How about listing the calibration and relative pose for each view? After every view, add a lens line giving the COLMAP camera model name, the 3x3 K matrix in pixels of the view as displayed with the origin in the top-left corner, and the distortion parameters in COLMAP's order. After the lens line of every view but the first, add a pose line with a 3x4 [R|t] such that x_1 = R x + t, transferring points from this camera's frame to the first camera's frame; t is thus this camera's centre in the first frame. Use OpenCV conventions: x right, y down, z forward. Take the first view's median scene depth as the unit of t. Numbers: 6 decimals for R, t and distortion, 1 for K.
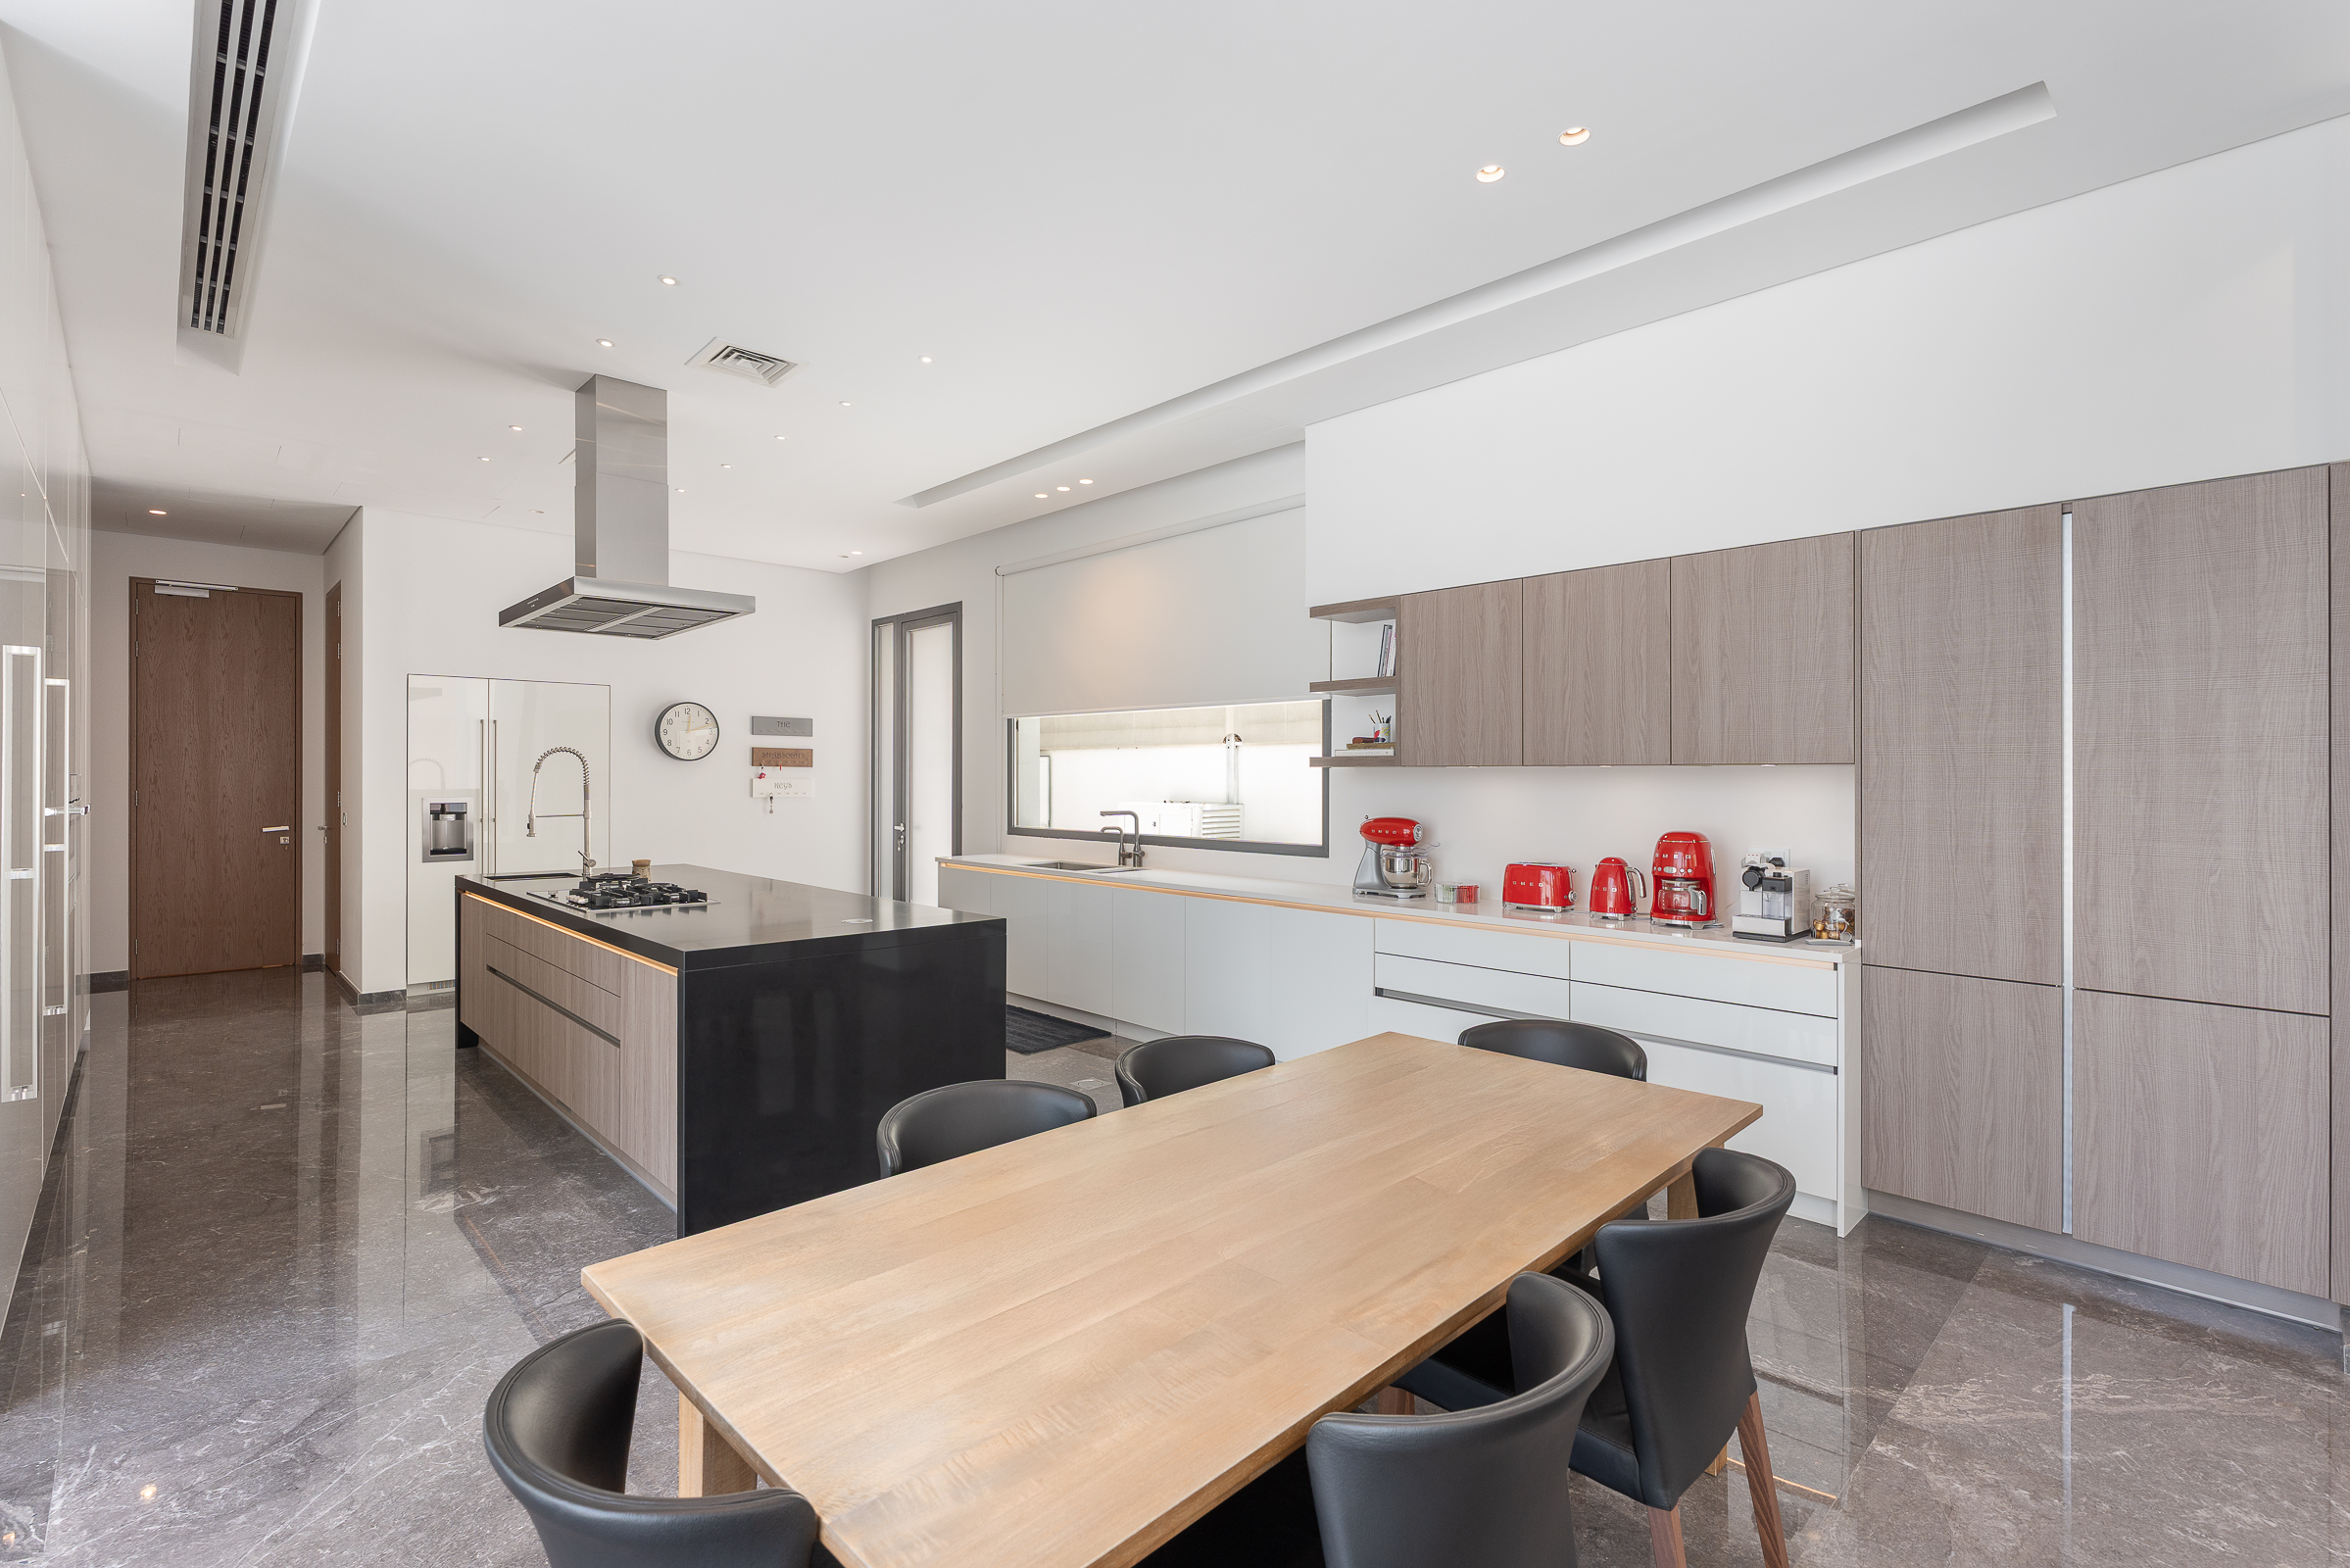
lens RADIAL K [[1071.4, 0, 1174.8], [0, 1071.4, 777.1], [0, 0, 1]] dist [-0.005990, 0.000170]
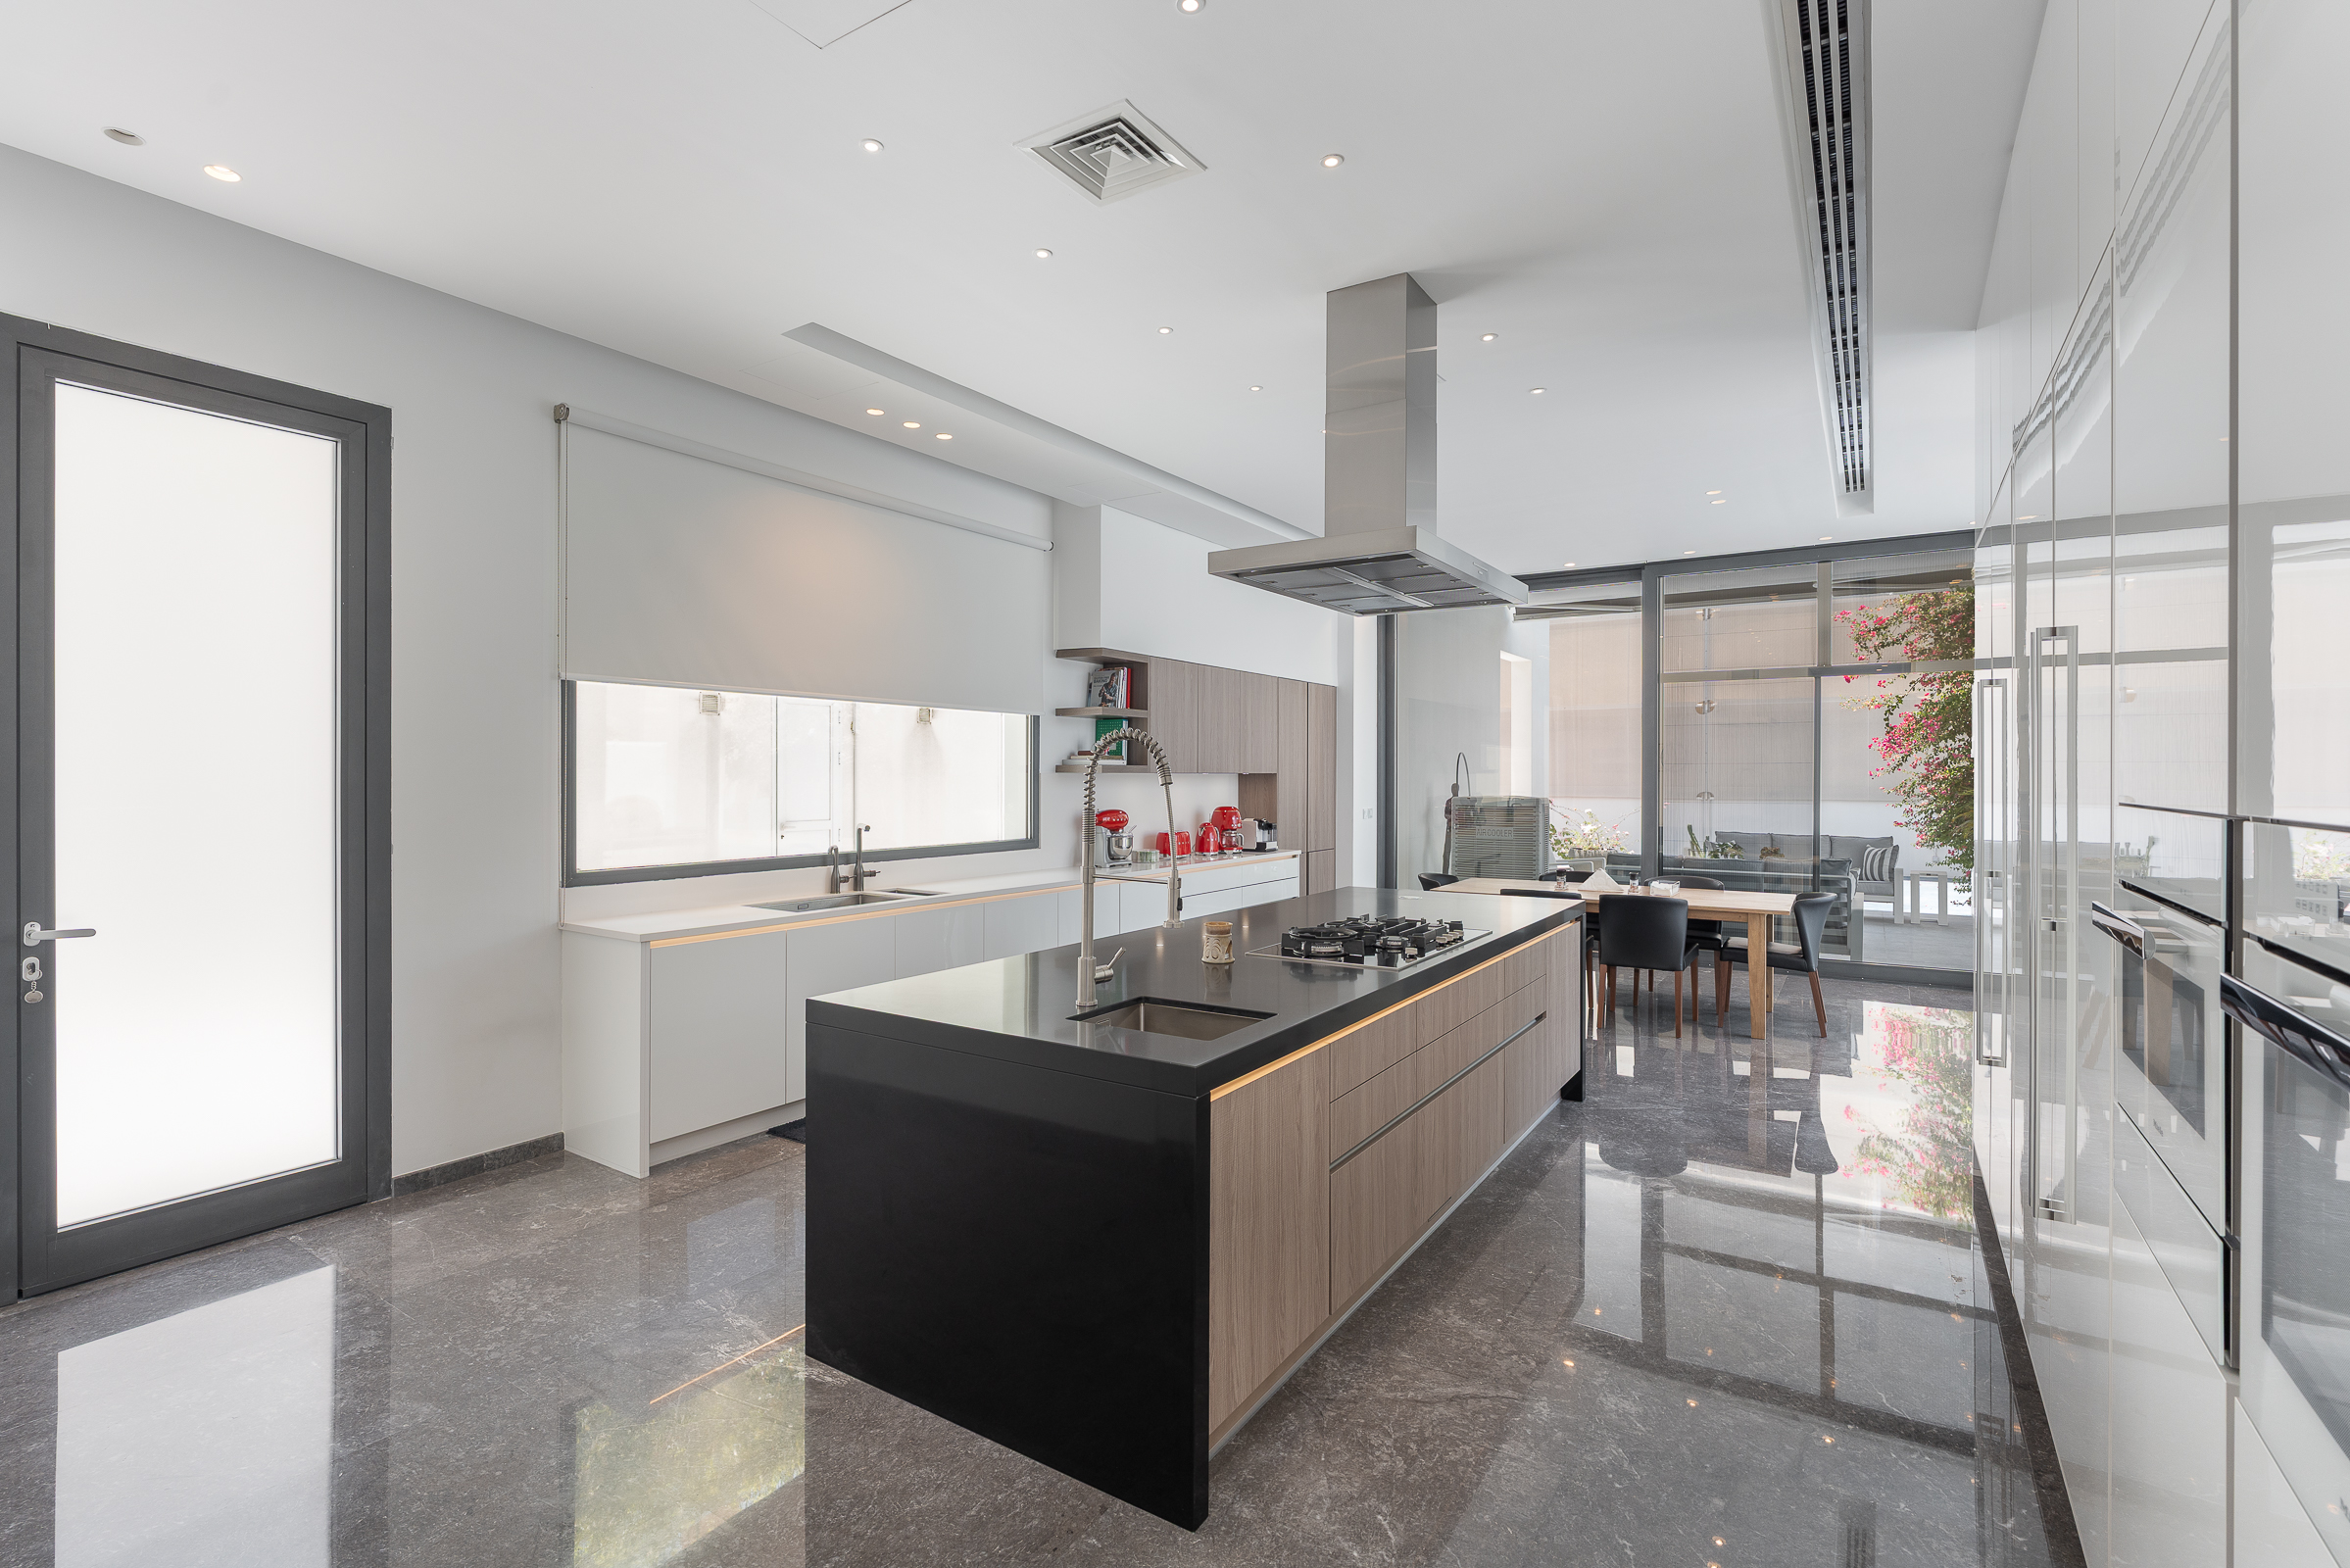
lens RADIAL K [[1071.4, 0, 1175.8], [0, 1071.4, 776.0], [0, 0, 1]] dist [-0.005990, 0.000170]
pose [[-0.226640, -0.000102, 0.973978, -0.888421], [0.002665, 0.999996, 0.000725, -0.004870], [-0.973975, 0.002760, -0.226639, 0.941369]]
